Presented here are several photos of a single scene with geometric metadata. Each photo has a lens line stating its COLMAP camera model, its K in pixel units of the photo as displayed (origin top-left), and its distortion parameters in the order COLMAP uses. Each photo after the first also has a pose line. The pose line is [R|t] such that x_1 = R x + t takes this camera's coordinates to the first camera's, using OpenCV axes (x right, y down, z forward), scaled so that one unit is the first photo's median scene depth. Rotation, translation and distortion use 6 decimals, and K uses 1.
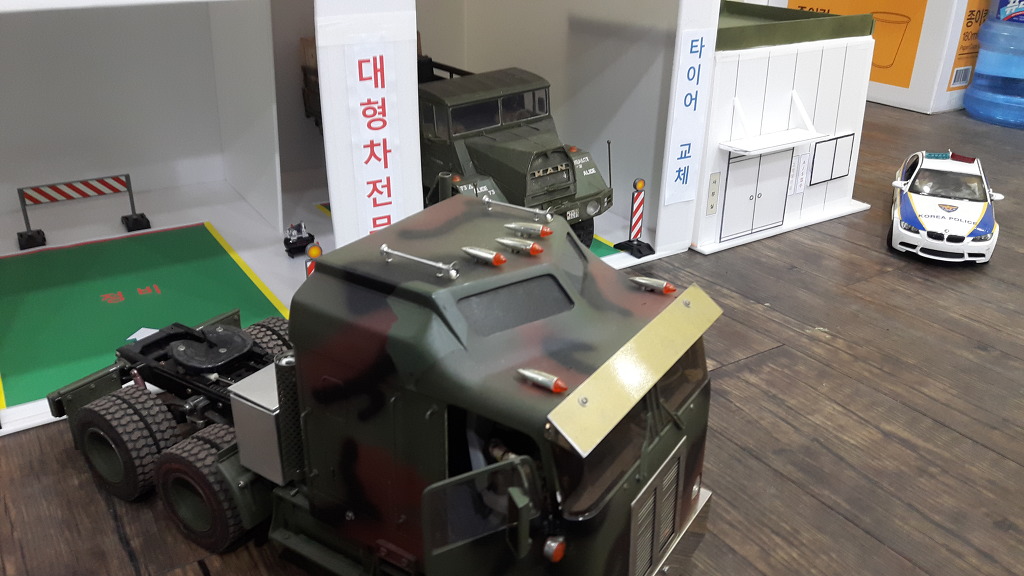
lens RADIAL K [[835.2, 0, 523.2], [0, 835.2, 290.0], [0, 0, 1]] dist [0.261352, -0.749639]
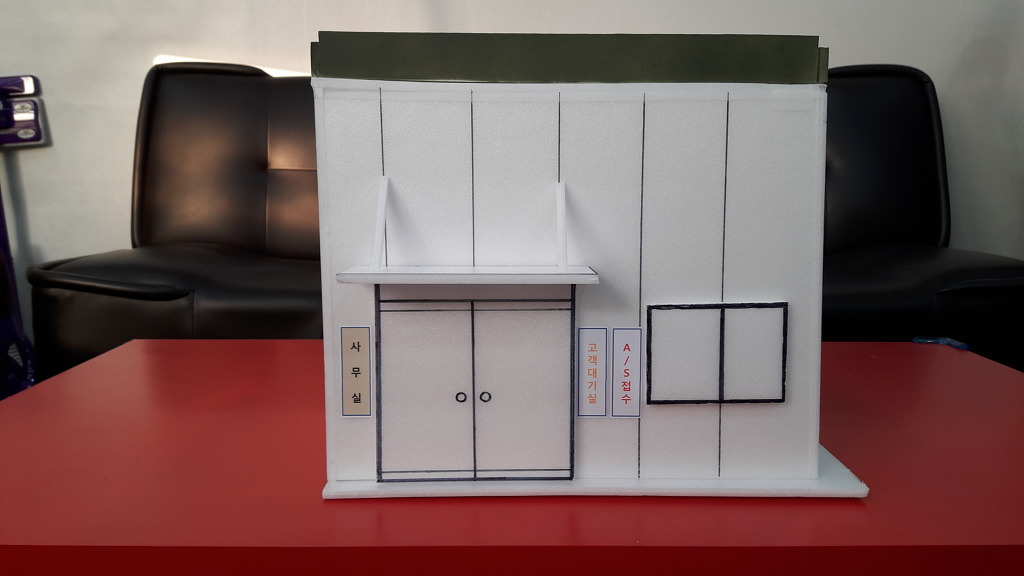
lens RADIAL K [[835.2, 0, 523.2], [0, 835.2, 290.0], [0, 0, 1]] dist [0.261352, -0.749639]
pose [[0.842974, 0.064190, -0.534111, 0.605843], [-0.216534, 0.949361, -0.227656, -0.075514], [0.492451, 0.307561, 0.814186, 0.701019]]
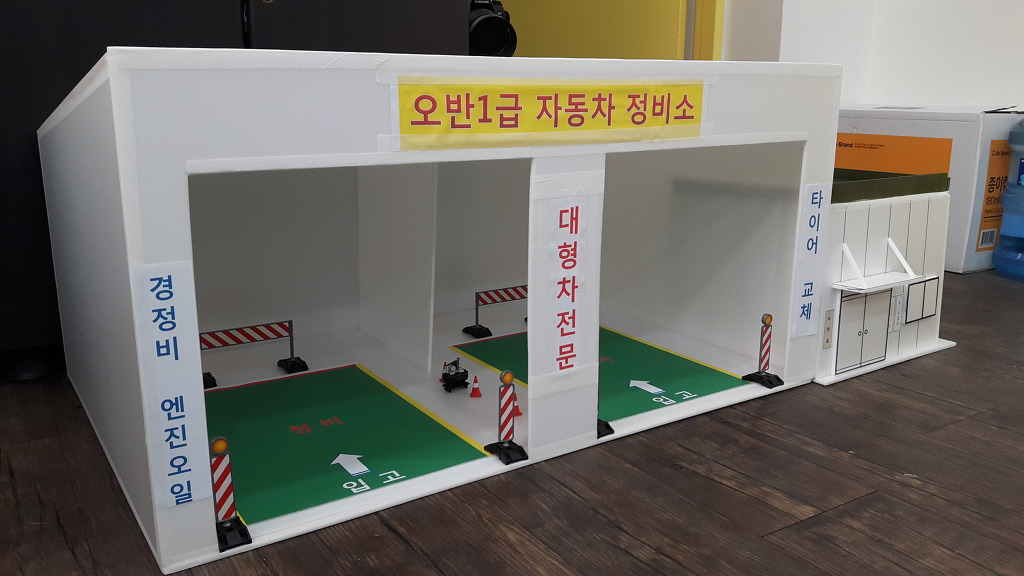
lens RADIAL K [[835.2, 0, 523.2], [0, 835.2, 290.0], [0, 0, 1]] dist [0.261352, -0.749639]
pose [[0.999838, -0.015116, 0.009722, -0.196798], [0.016711, 0.980972, -0.193427, 0.045956], [-0.006614, 0.193558, 0.981067, -0.084953]]
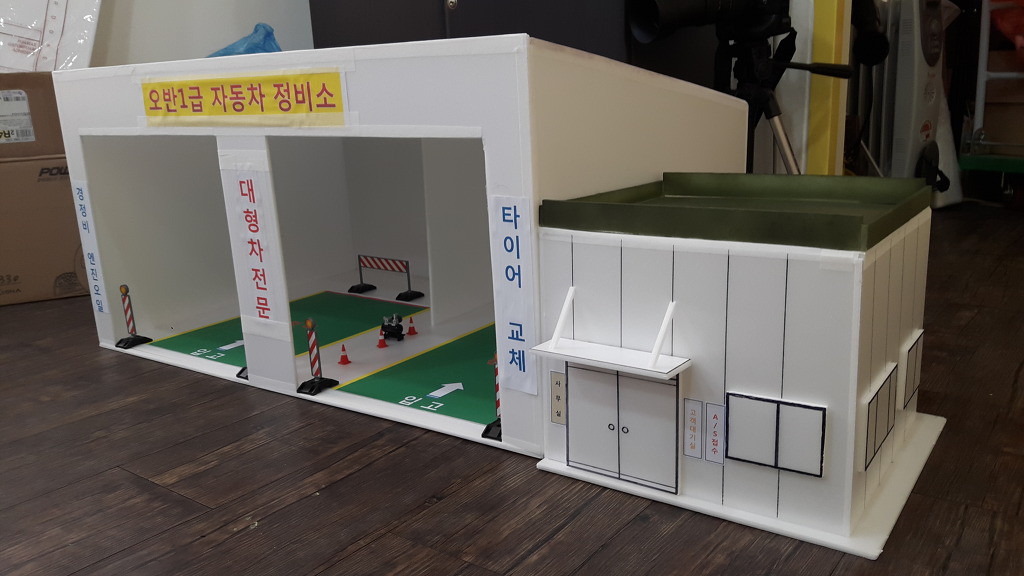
lens RADIAL K [[835.2, 0, 523.2], [0, 835.2, 290.0], [0, 0, 1]] dist [0.261352, -0.749639]
pose [[0.366986, 0.190663, -0.910477, 0.992151], [-0.349046, 0.935478, 0.055209, -0.262423], [0.862258, 0.297538, 0.409857, 0.673351]]
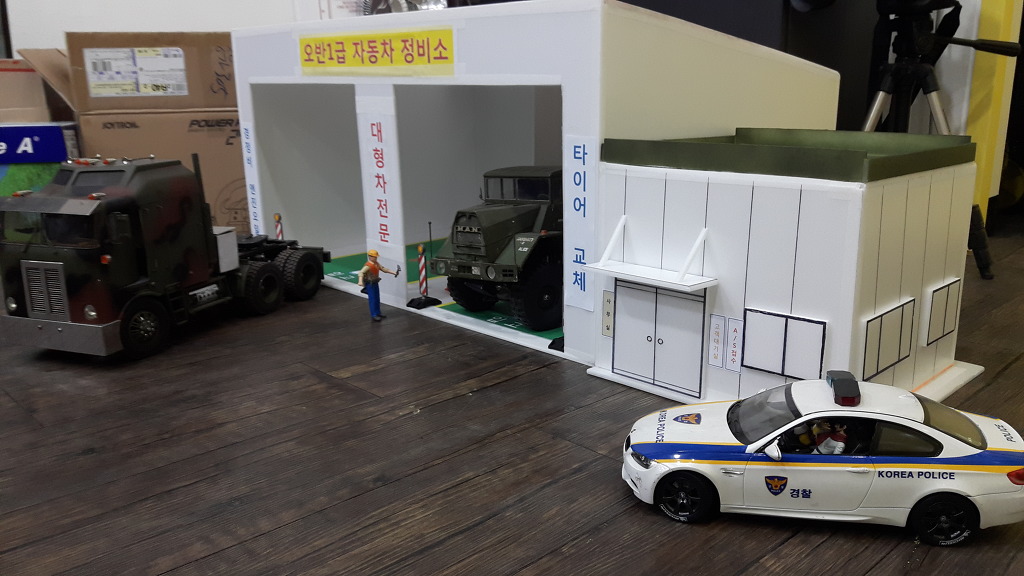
lens RADIAL K [[835.2, 0, 523.2], [0, 835.2, 290.0], [0, 0, 1]] dist [0.261352, -0.749639]
pose [[0.188565, 0.222051, -0.956628, 1.169731], [-0.401923, 0.906235, 0.131130, -0.238736], [0.896047, 0.359765, 0.260132, 0.728413]]
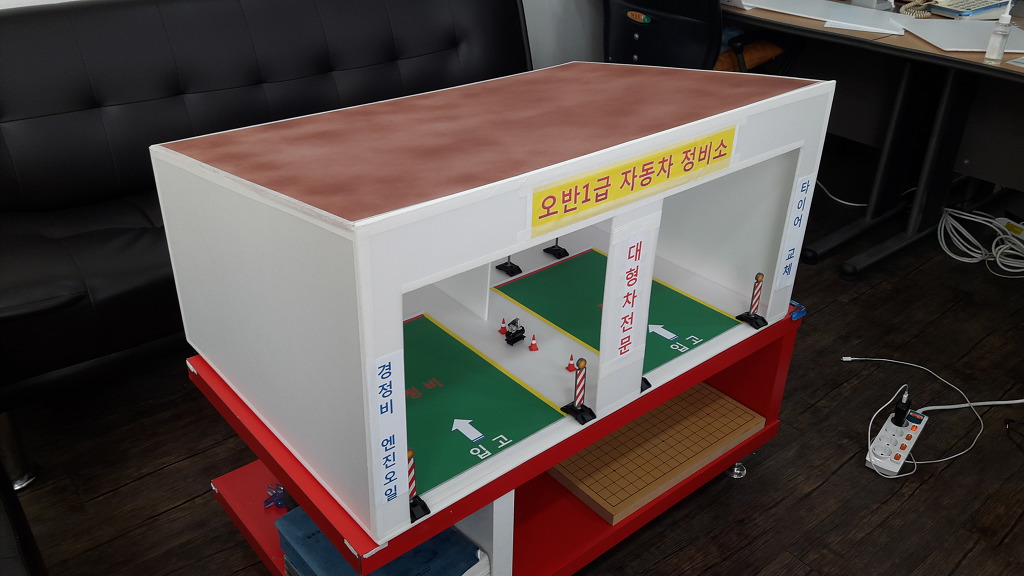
lens RADIAL K [[835.2, 0, 523.2], [0, 835.2, 290.0], [0, 0, 1]] dist [0.261352, -0.749639]
pose [[0.991869, -0.055479, 0.114531, -0.425627], [0.046287, 0.995605, 0.081419, -0.248572], [-0.118544, -0.075456, 0.990078, -0.352321]]
